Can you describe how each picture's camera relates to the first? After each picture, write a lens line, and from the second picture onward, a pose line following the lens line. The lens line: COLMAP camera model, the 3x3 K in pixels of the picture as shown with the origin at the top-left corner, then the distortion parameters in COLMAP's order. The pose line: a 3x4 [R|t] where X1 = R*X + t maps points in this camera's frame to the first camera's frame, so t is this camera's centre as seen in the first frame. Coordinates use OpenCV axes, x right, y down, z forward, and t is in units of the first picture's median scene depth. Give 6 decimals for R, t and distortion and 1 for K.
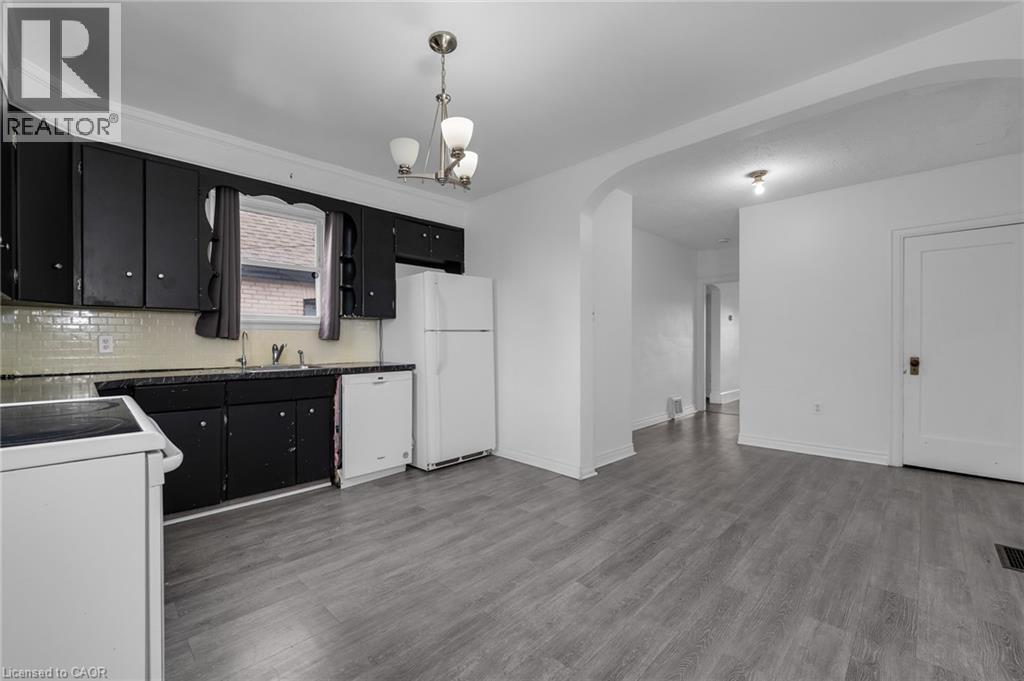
lens RADIAL K [[406.2, 0, 504.7], [0, 406.2, 337.7], [0, 0, 1]] dist [-0.000142, 0.000042]
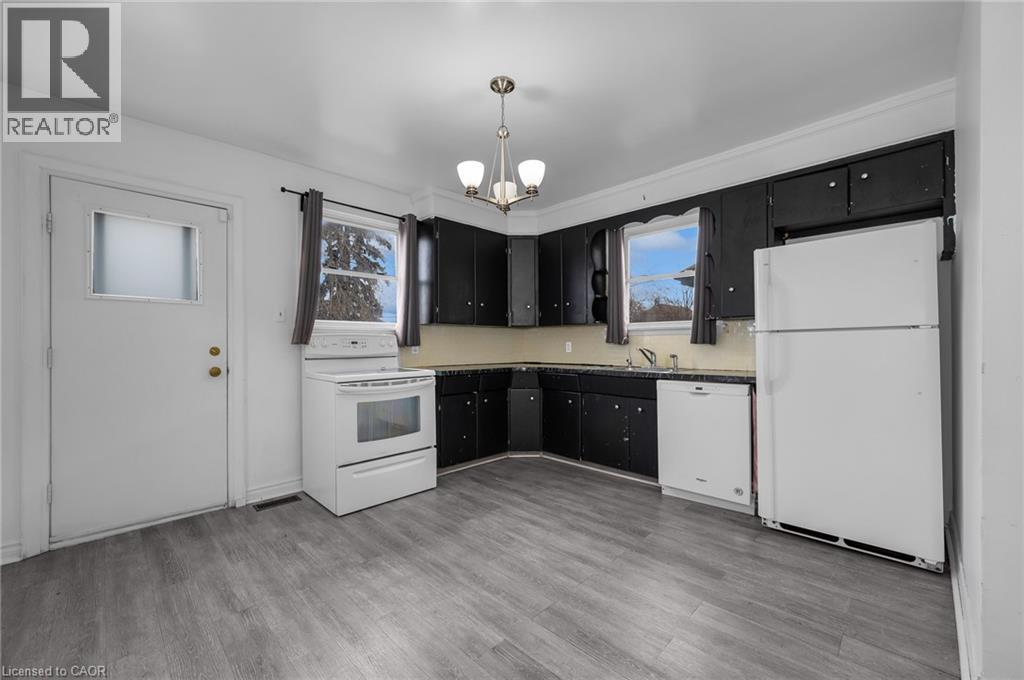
lens RADIAL K [[423.6, 0, 510.0], [0, 423.6, 342.2], [0, 0, 1]] dist [-0.002559, 0.000035]
pose [[0.008208, -0.001219, -0.999966, 0.679459], [0.009530, 0.999954, -0.001141, -0.003431], [0.999921, -0.009520, 0.008219, 0.660090]]
